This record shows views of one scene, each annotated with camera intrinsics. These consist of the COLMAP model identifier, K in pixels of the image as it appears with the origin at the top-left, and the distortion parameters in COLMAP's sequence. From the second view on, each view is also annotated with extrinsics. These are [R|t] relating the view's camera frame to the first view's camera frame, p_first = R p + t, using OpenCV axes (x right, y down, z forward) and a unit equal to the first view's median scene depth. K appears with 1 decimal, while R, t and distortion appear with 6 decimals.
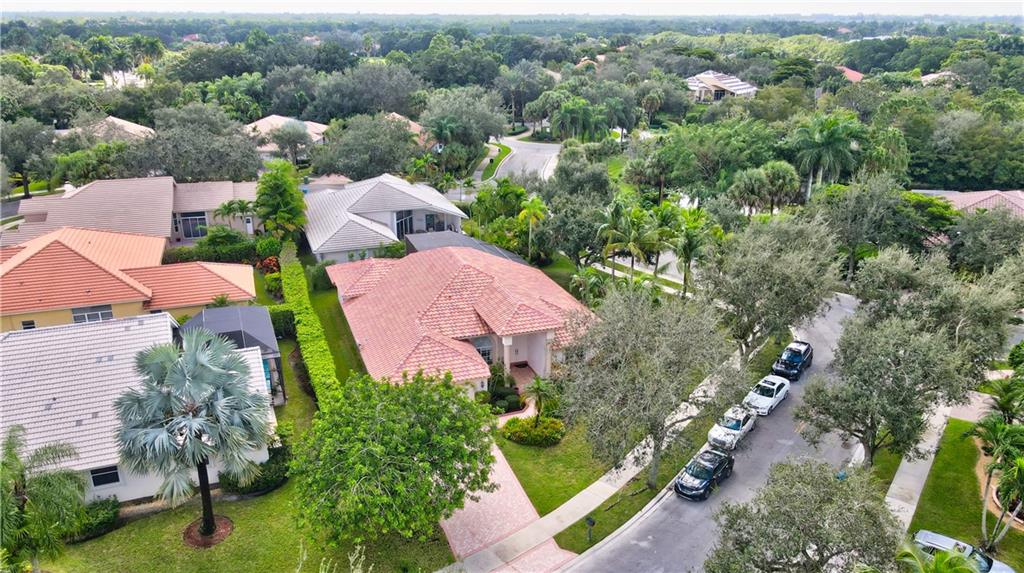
lens RADIAL K [[761.8, 0, 513.0], [0, 761.8, 284.5], [0, 0, 1]] dist [-0.000941, 0.032898]
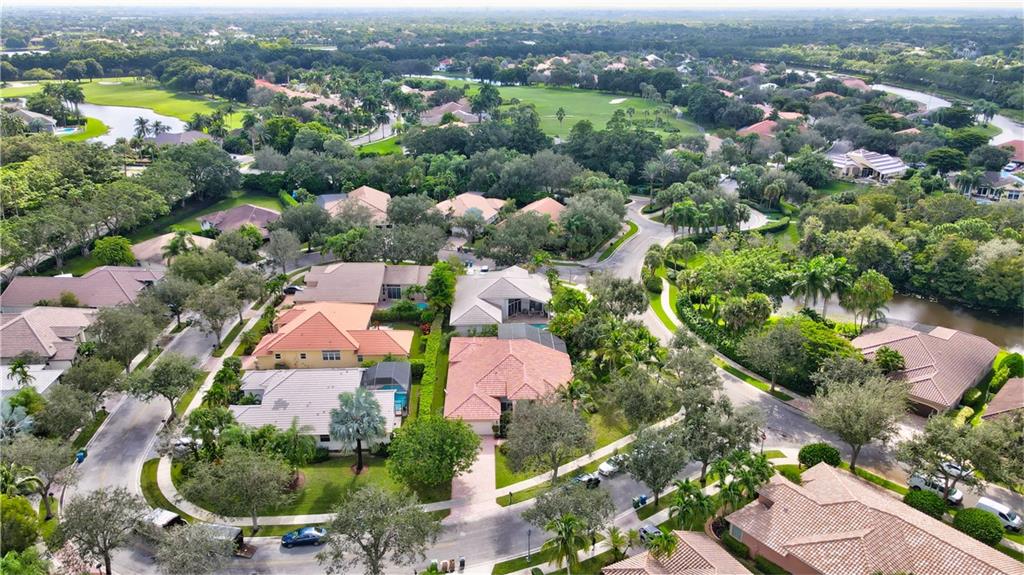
lens RADIAL K [[761.8, 0, 512.9], [0, 761.8, 285.7], [0, 0, 1]] dist [-0.000941, 0.032898]
pose [[0.951228, 0.104724, -0.290170, 0.311502], [-0.101594, 0.994489, 0.025875, -0.161488], [0.291280, 0.004867, 0.956625, -0.519092]]
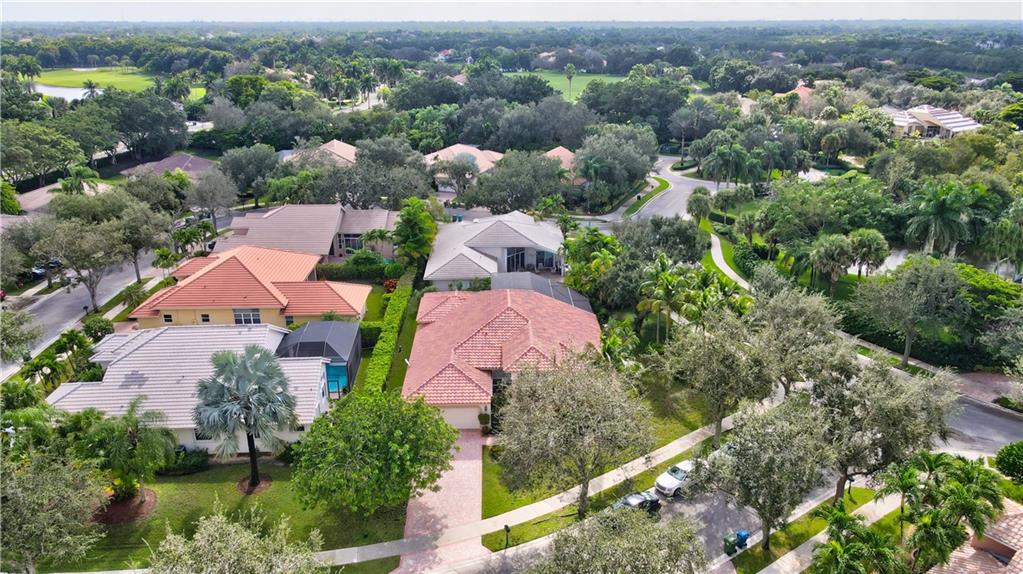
lens RADIAL K [[761.1, 0, 512.9], [0, 761.1, 285.7], [0, 0, 1]] dist [-0.000941, 0.032898]
pose [[0.950064, 0.097251, -0.296514, 0.200704], [-0.099073, 0.995040, 0.008915, -0.048037], [0.295910, 0.020907, 0.954987, -0.101695]]
